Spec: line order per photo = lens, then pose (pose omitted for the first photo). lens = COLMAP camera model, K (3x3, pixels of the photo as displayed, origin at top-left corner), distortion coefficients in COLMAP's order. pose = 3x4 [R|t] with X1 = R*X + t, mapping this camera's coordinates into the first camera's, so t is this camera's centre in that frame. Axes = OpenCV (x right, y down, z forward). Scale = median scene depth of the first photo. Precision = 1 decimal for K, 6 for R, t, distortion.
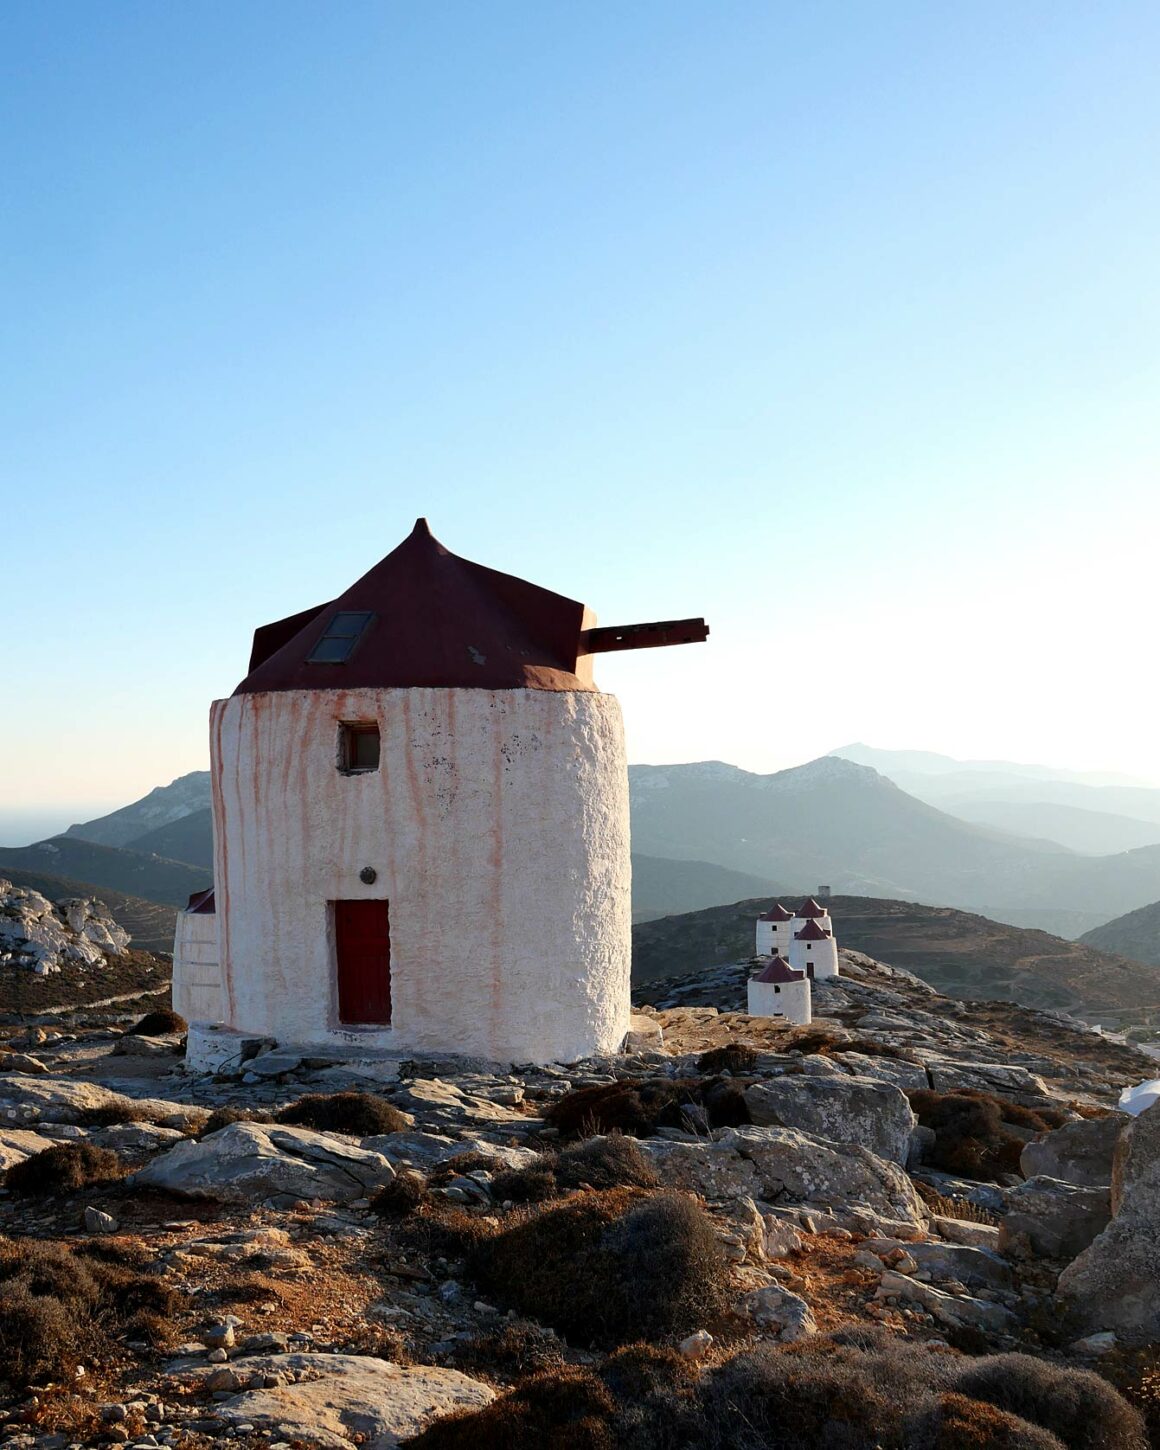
lens RADIAL K [[1919.6, 0, 541.8], [0, 1919.6, 718.9], [0, 0, 1]] dist [0.006534, 0.000000]
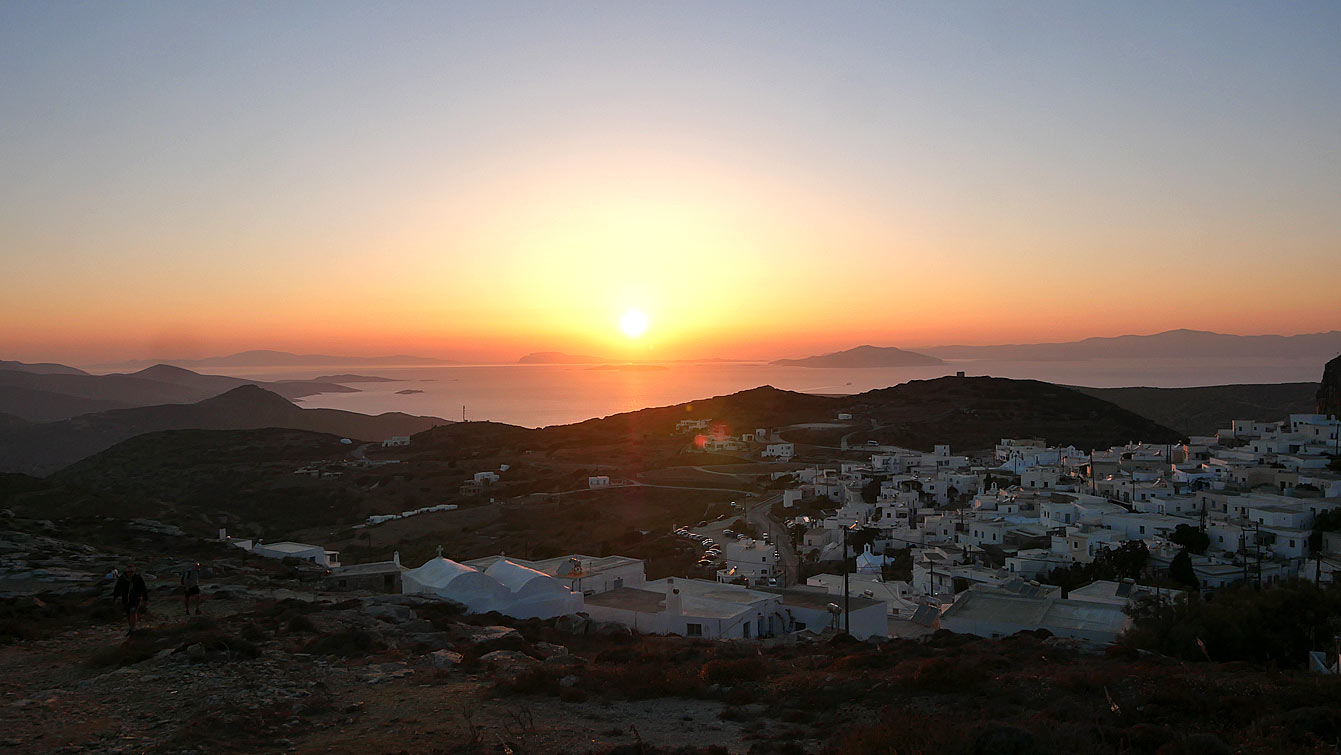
lens RADIAL K [[1059.5, 0, 675.8], [0, 1059.5, 373.5], [0, 0, 1]] dist [0.000545, 0.018921]
pose [[0.650184, 0.001496, 0.759776, 0.008379], [-0.010244, 0.999924, 0.006797, 0.060585], [-0.759708, -0.012203, 0.650150, 0.371673]]
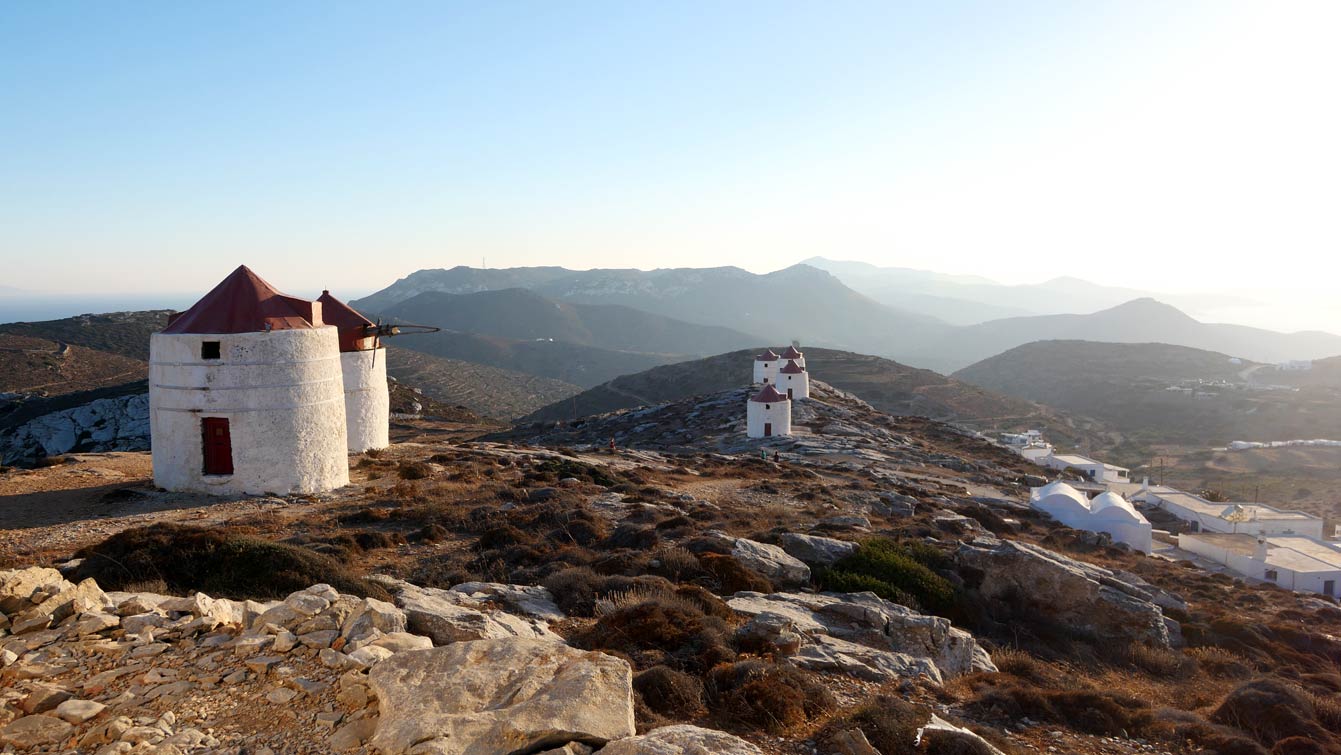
lens RADIAL K [[1066.3, 0, 596.1], [0, 1066.3, 371.1], [0, 0, 1]] dist [0.011207, 0.011630]
pose [[0.999276, 0.014801, -0.035040, 0.017574], [-0.010713, 0.993411, 0.114108, 0.019884], [0.036498, -0.113650, 0.992850, 0.167795]]
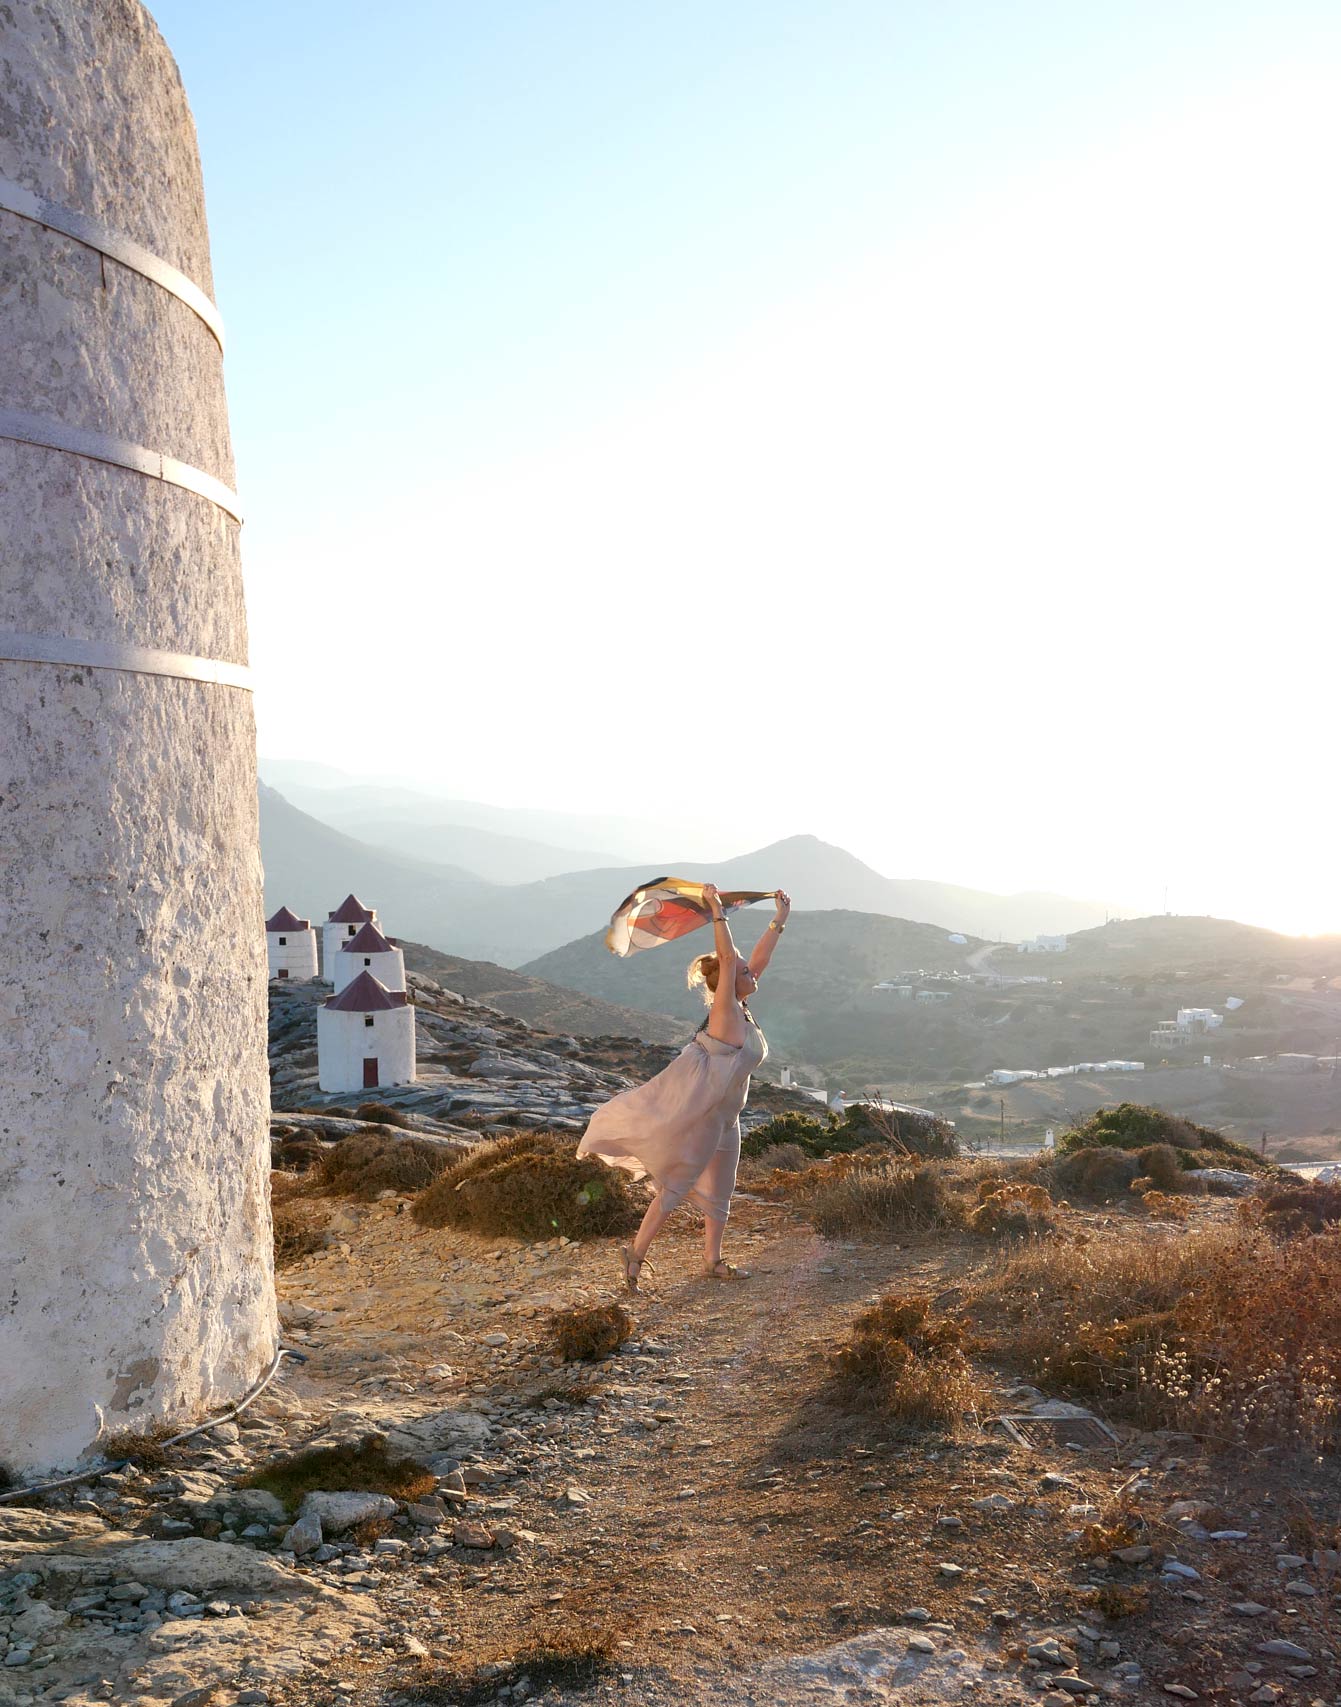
lens RADIAL K [[1968.4, 0, 665.8], [0, 1968.4, 1113.6], [0, 0, 1]] dist [0.017822, 0.000000]
pose [[0.912954, -0.036714, 0.406408, -0.047138], [-0.034652, 0.985372, 0.166858, 0.049196], [-0.406589, -0.166416, 0.898327, 0.307768]]
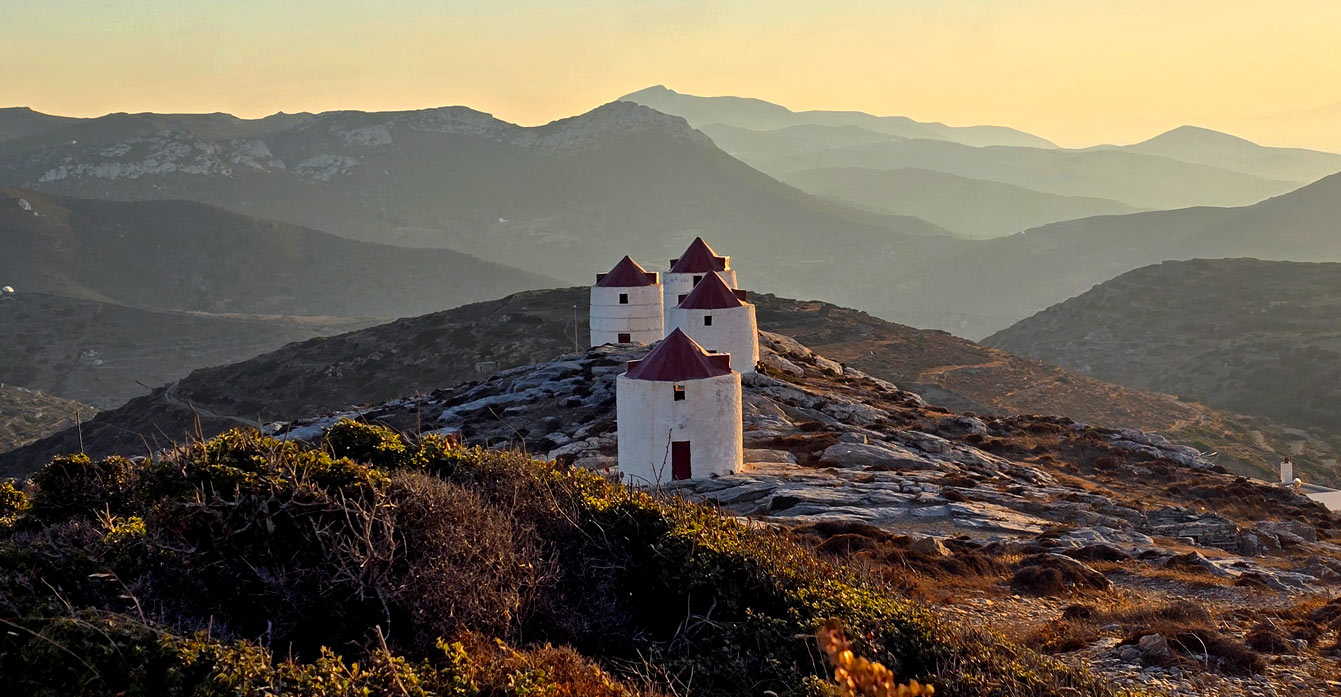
lens RADIAL K [[2322.0, 0, 719.4], [0, 2322.0, 347.1], [0, 0, 1]] dist [0.187281, 0.000000]
pose [[0.977317, -0.015399, 0.211219, 0.005784], [-0.005595, 0.995128, 0.098435, 0.059561], [-0.211706, -0.097384, 0.972470, 0.354938]]
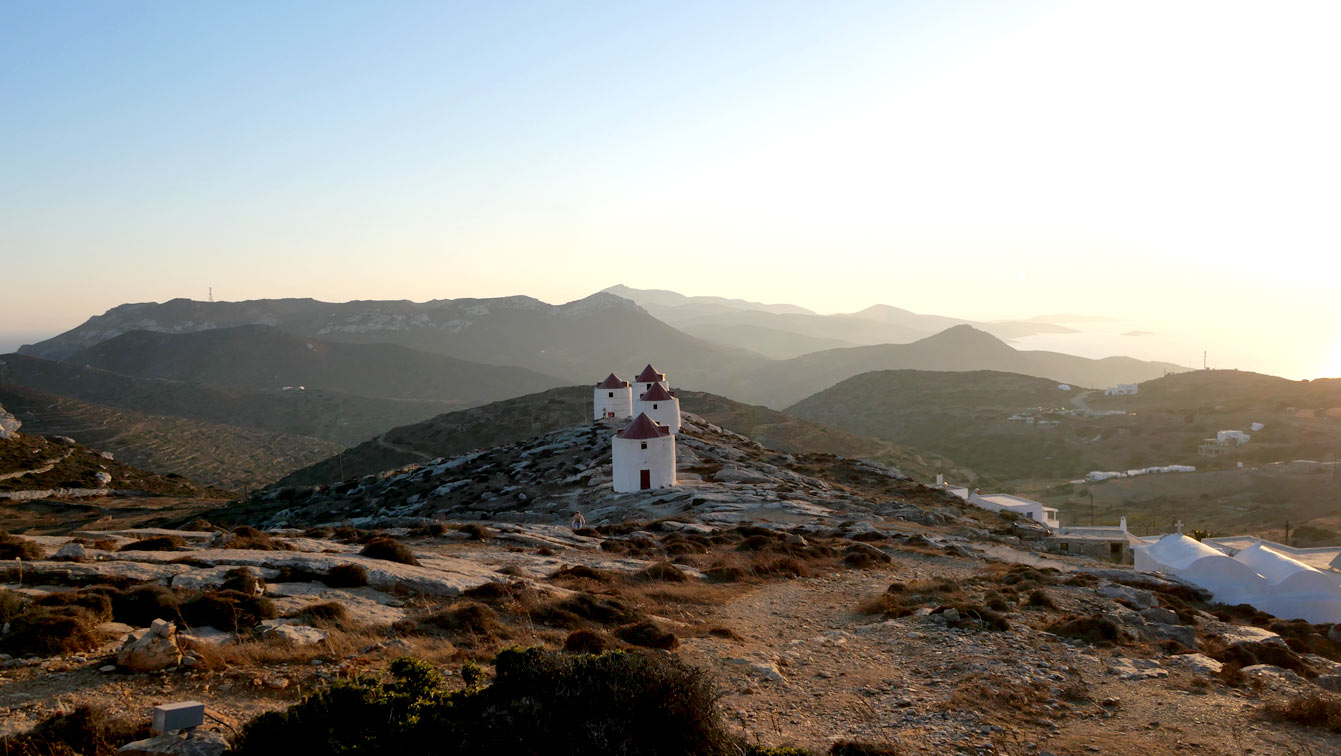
lens RADIAL K [[1150.7, 0, 661.6], [0, 1150.7, 371.0], [0, 0, 1]] dist [0.010300, 0.015741]
pose [[0.974499, -0.012311, 0.224055, 0.000419], [-0.001978, 0.997984, 0.063441, 0.055780], [-0.224384, -0.062266, 0.972510, 0.364849]]
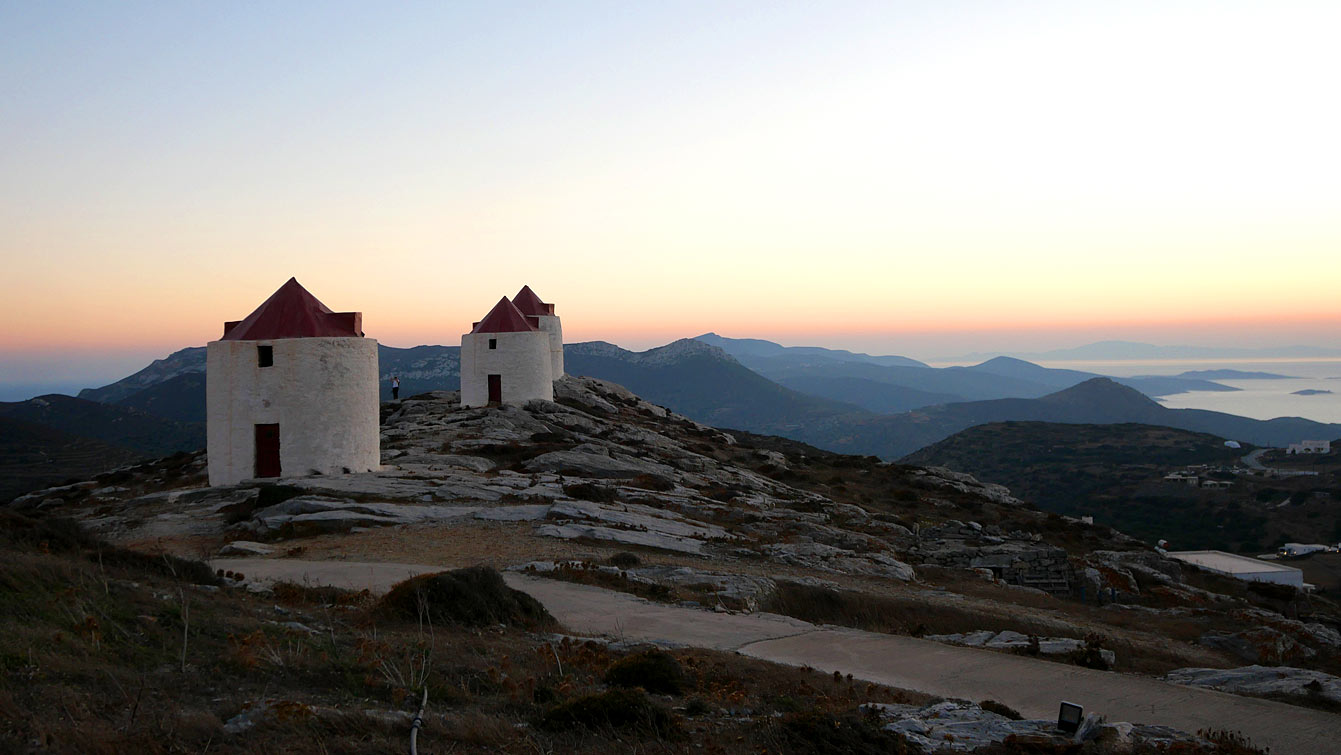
lens RADIAL K [[1066.3, 0, 673.6], [0, 1066.3, 391.8], [0, 0, 1]] dist [0.011207, 0.011630]
pose [[0.994073, 0.008627, 0.108371, 0.149365], [-0.009288, 0.999941, 0.005591, 0.123462], [-0.108317, -0.006564, 0.994095, 0.674594]]
